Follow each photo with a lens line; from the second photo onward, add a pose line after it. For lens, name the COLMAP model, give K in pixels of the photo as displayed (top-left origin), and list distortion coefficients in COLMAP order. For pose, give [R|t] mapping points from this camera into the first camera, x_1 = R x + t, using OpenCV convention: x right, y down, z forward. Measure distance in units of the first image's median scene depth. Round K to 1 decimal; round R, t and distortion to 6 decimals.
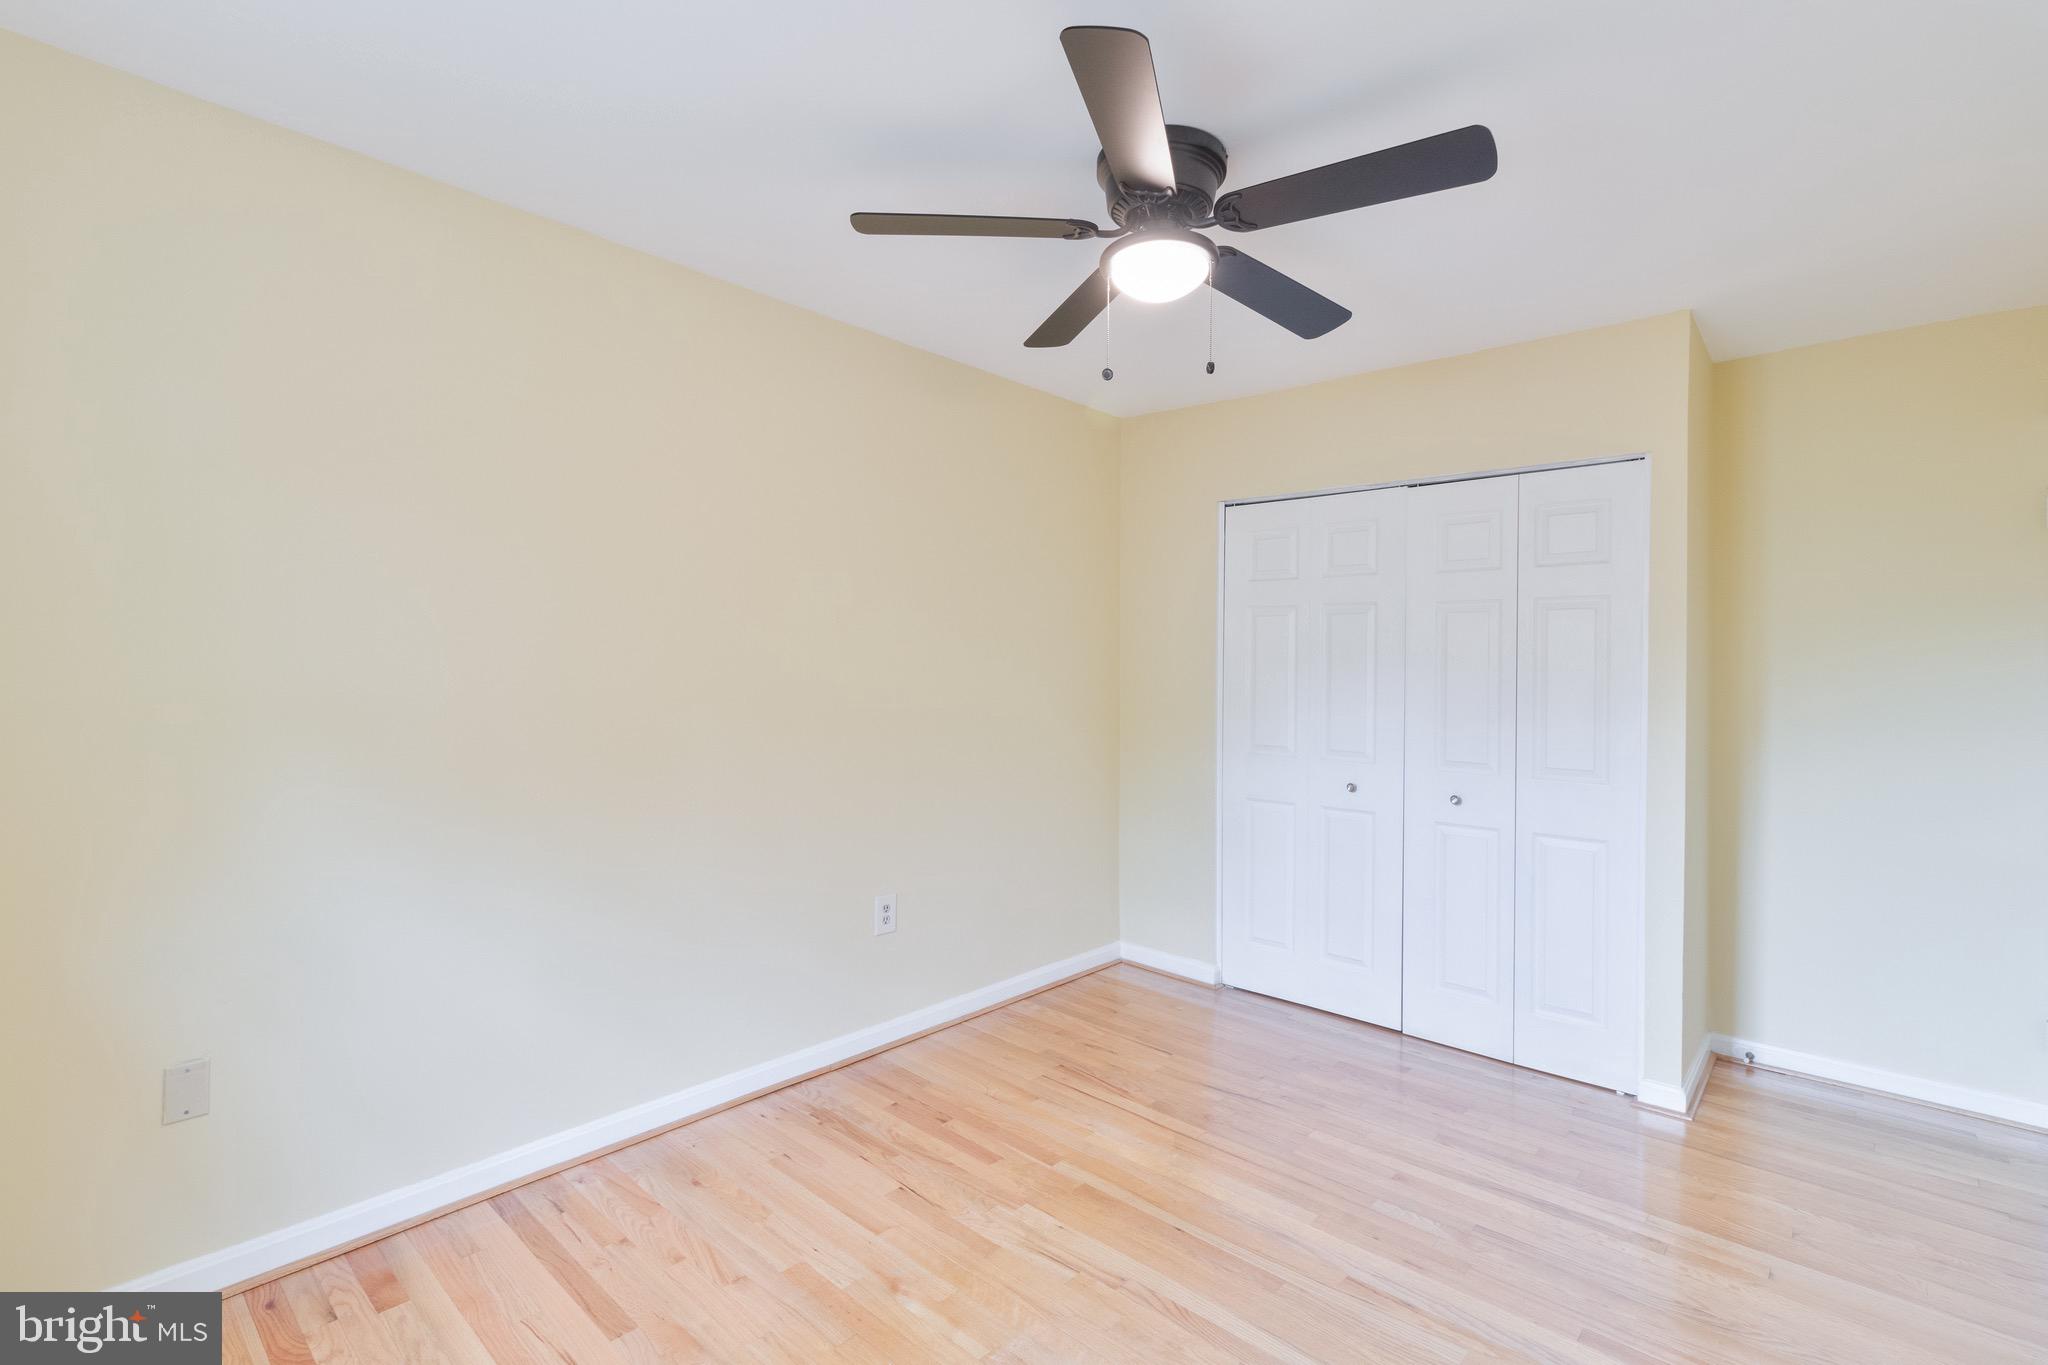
lens RADIAL K [[942.4, 0, 1004.7], [0, 942.4, 682.2], [0, 0, 1]] dist [0.000684, 0.001624]
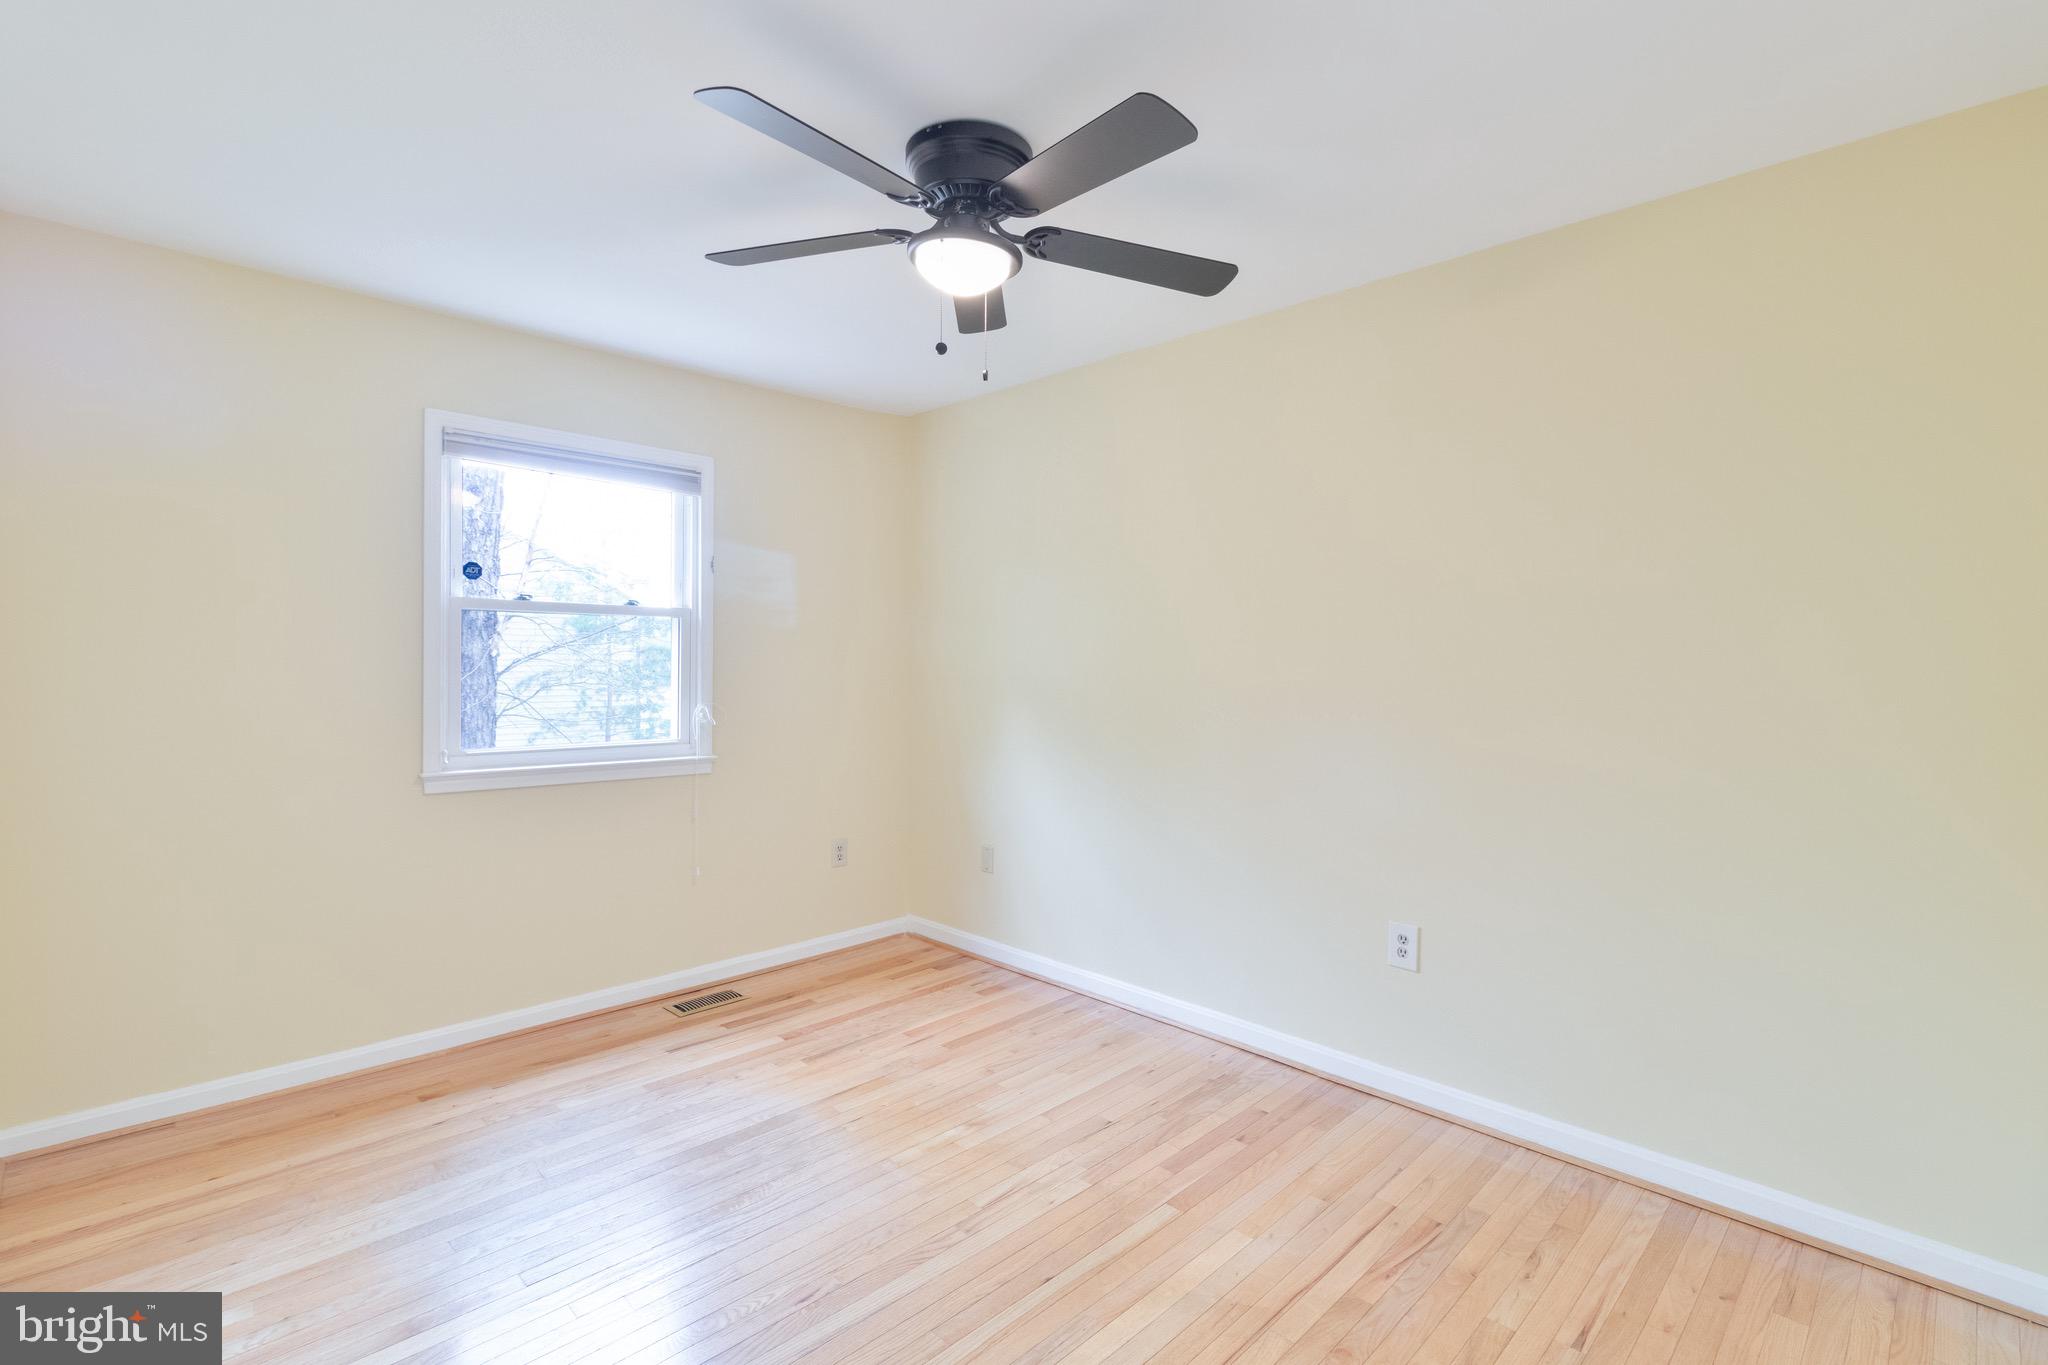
lens RADIAL K [[942.4, 0, 1040.4], [0, 942.4, 672.6], [0, 0, 1]] dist [0.000684, 0.001624]
pose [[-0.027308, 0.001634, -0.999626, 0.842854], [-0.024537, 0.999696, 0.002304, 0.004534], [0.999326, 0.024591, -0.027260, 0.785599]]
